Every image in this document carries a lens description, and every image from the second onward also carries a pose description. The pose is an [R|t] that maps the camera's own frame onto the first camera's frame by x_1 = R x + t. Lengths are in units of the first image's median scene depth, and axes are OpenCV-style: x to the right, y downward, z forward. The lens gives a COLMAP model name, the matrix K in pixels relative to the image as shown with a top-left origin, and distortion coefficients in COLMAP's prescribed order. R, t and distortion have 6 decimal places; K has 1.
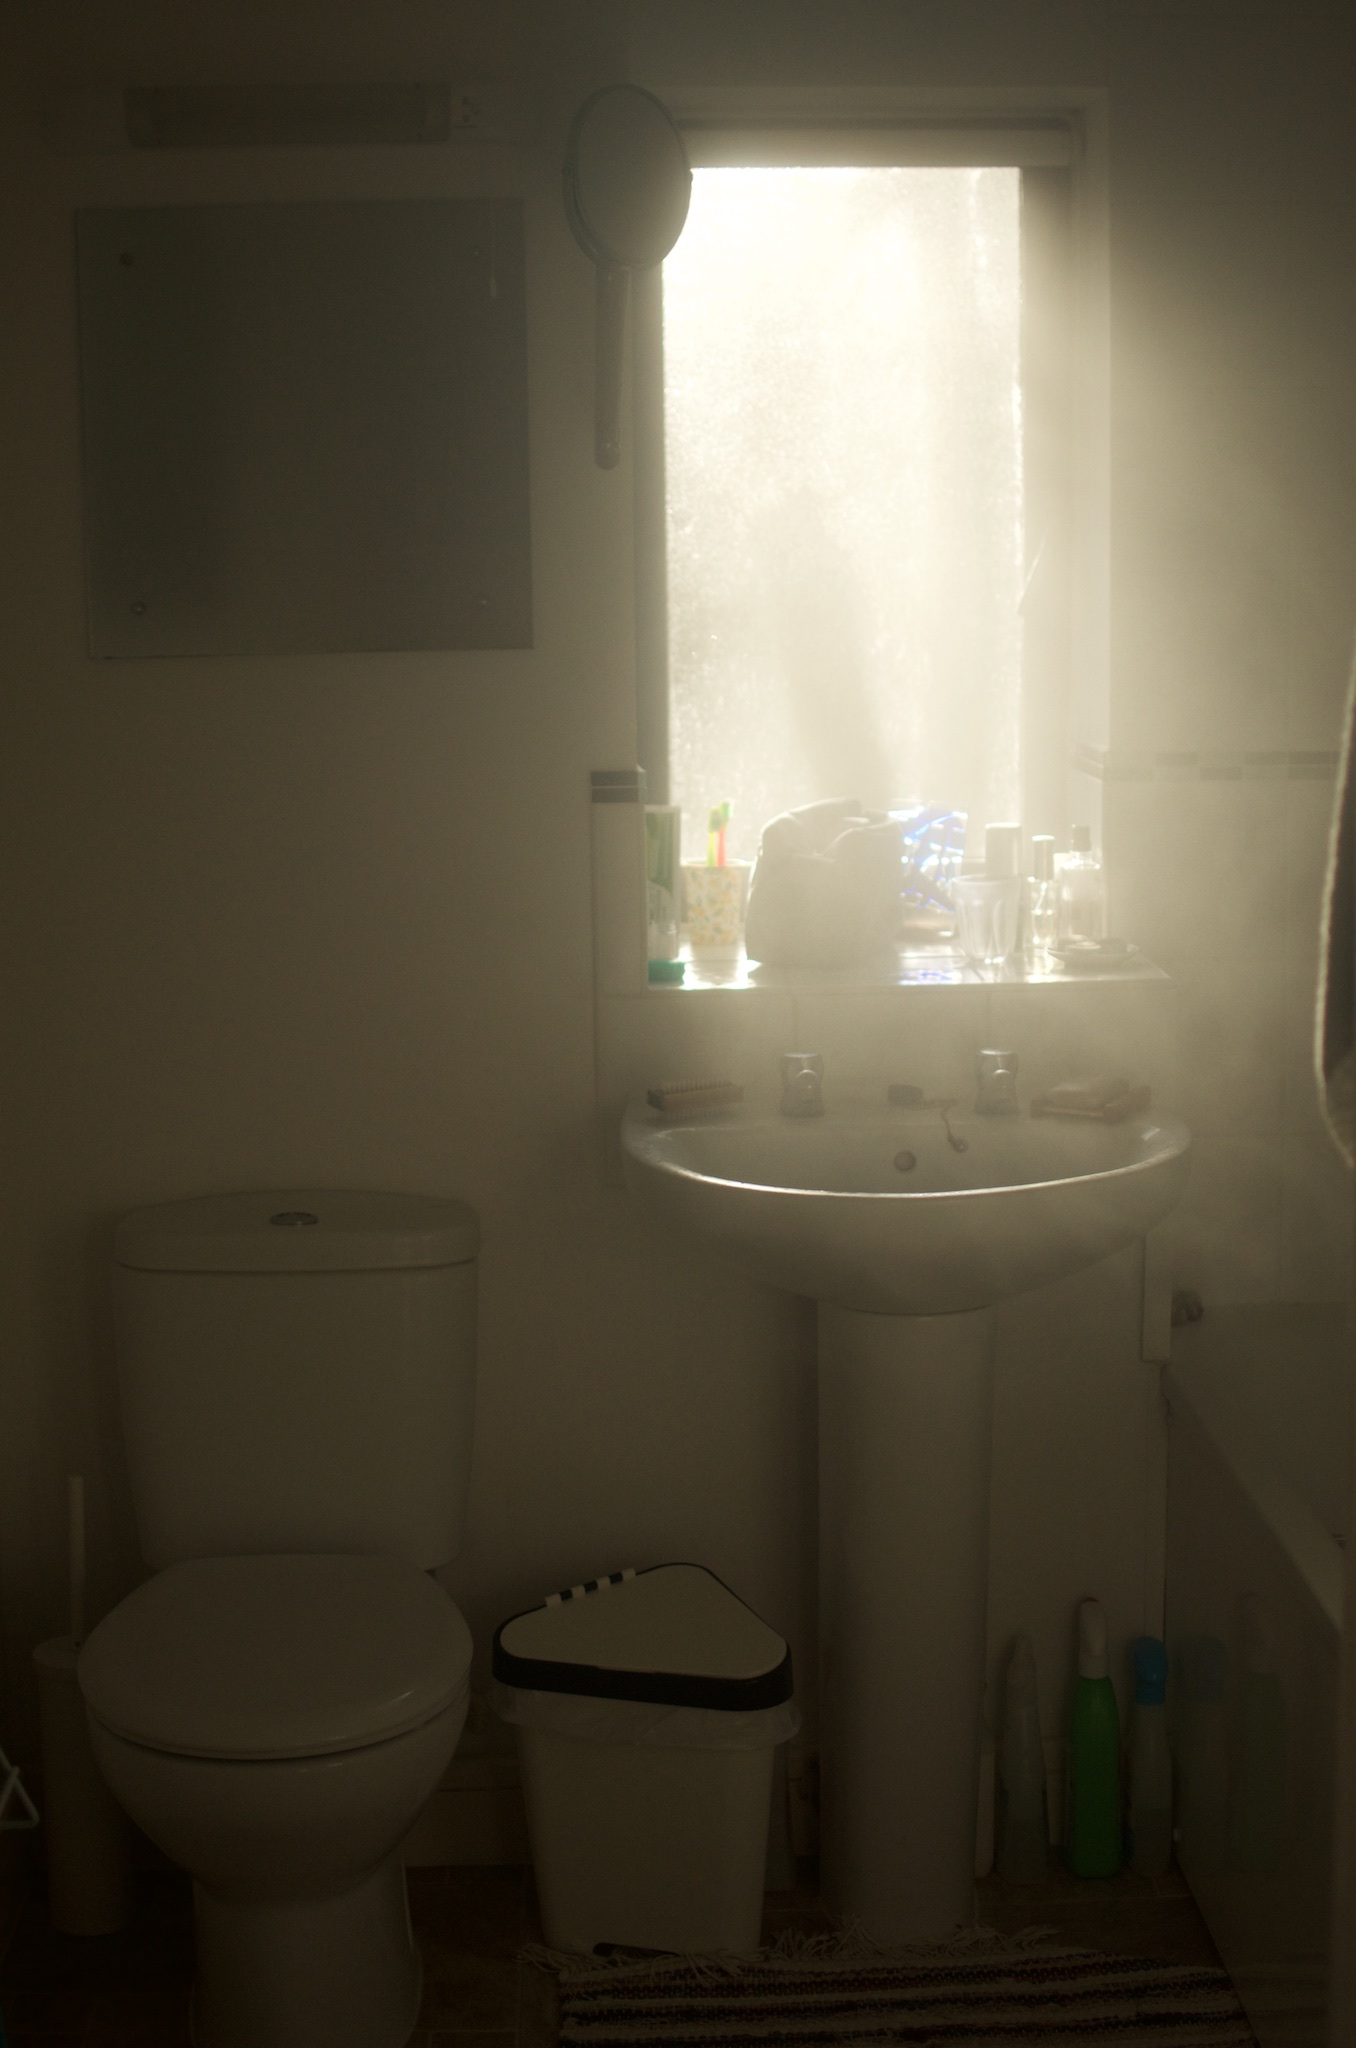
lens RADIAL K [[2969.2, 0, 671.0], [0, 2969.2, 1024.4], [0, 0, 1]] dist [-0.140334, 0.000000]
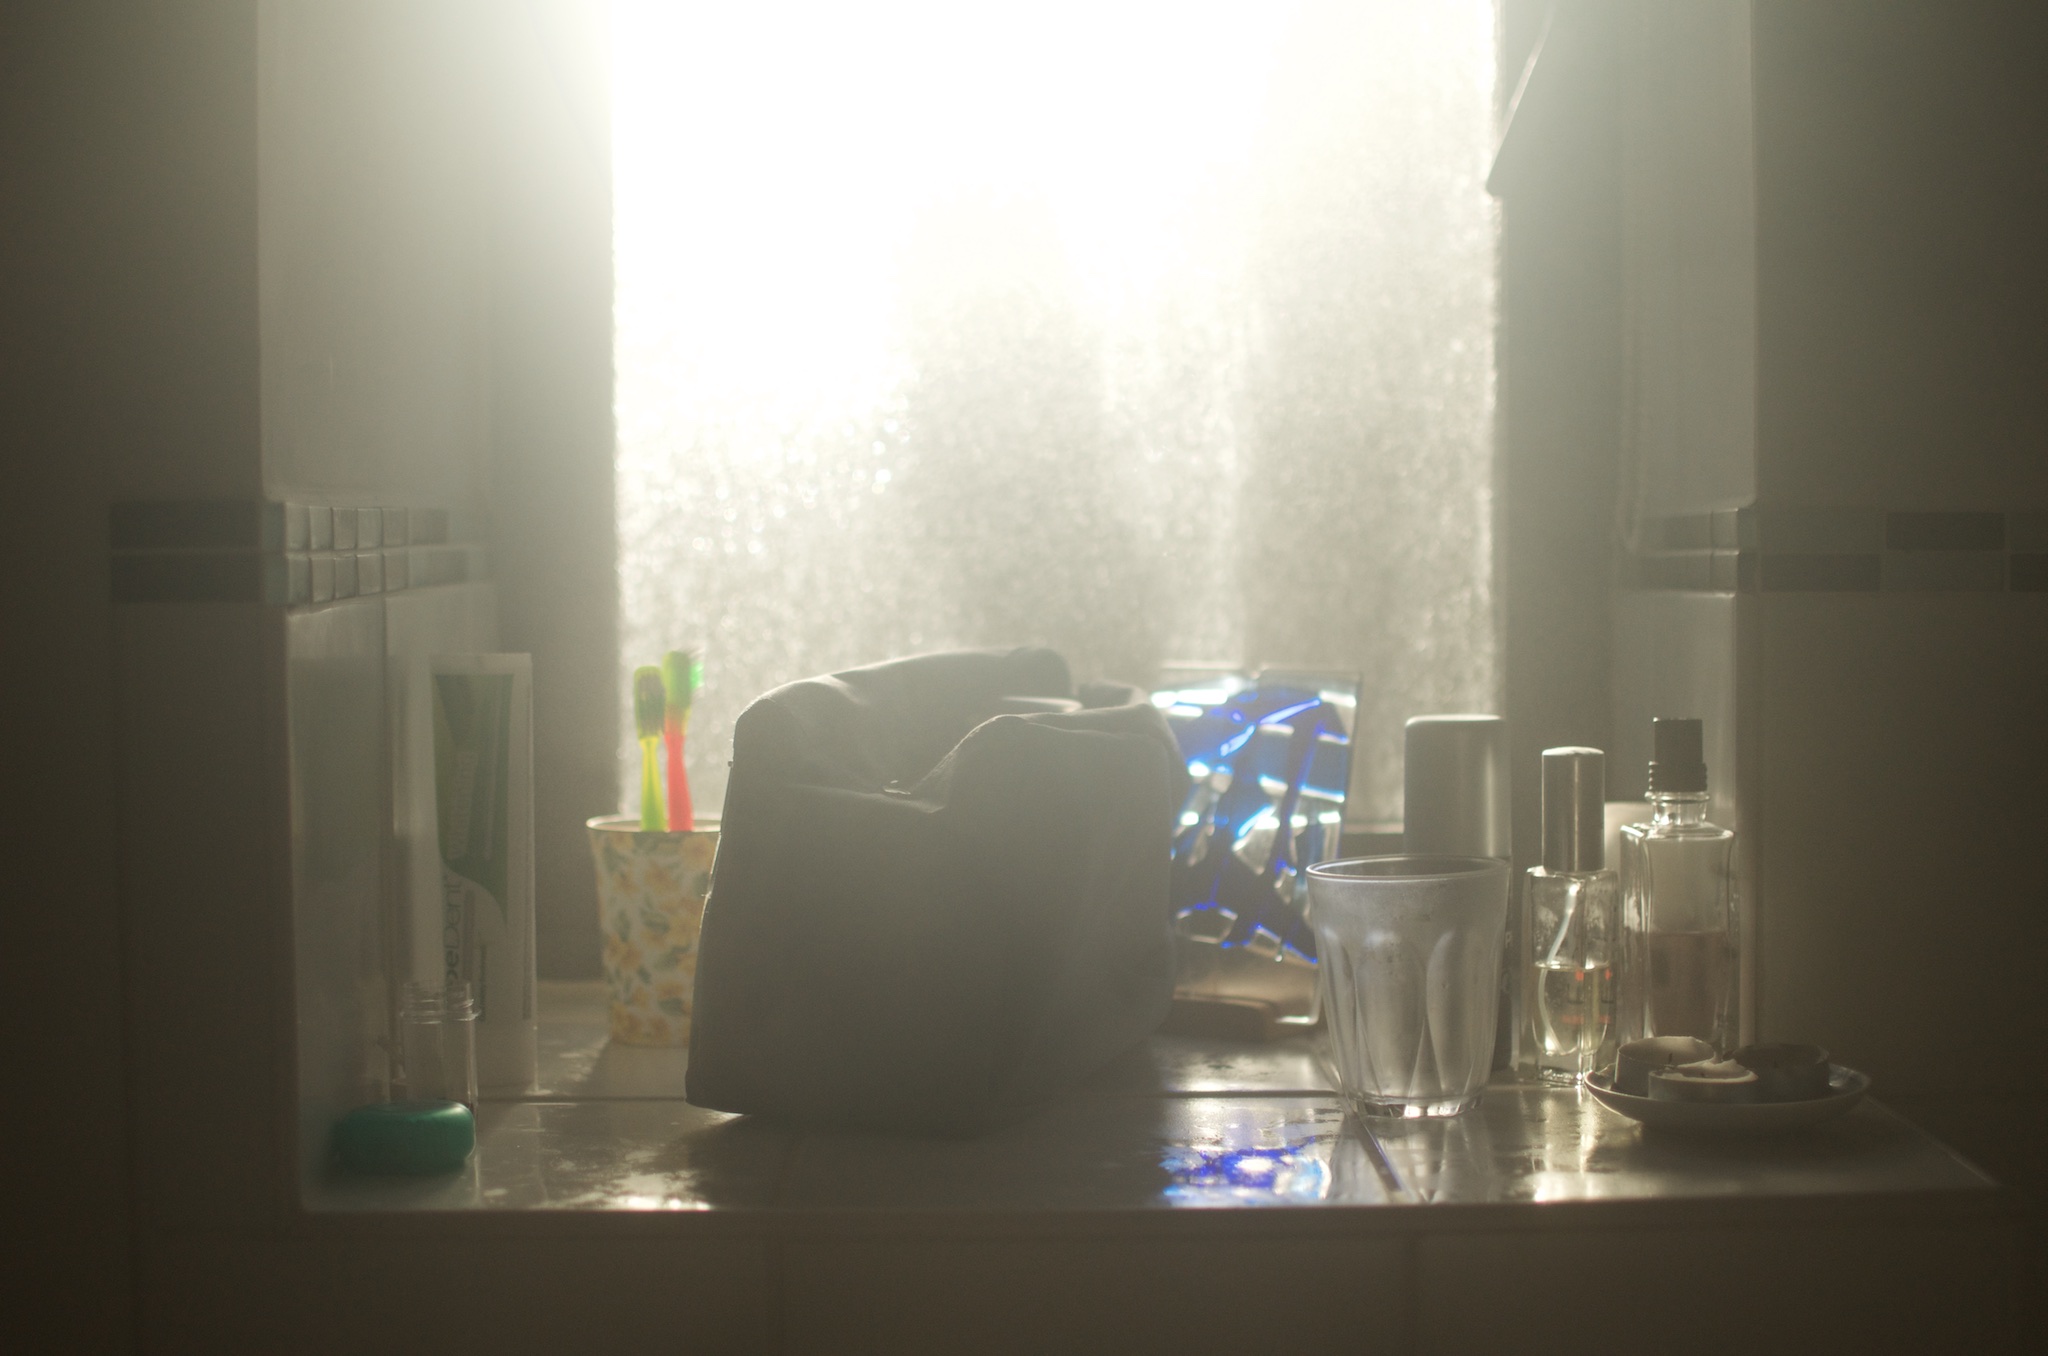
lens RADIAL K [[2969.2, 0, 1030.8], [0, 2969.2, 668.0], [0, 0, 1]] dist [-0.140334, 0.000000]
pose [[0.999623, 0.006313, -0.026707, 0.070556], [-0.009553, 0.992360, -0.123005, -0.029005], [0.025726, 0.123214, 0.992047, 0.643557]]
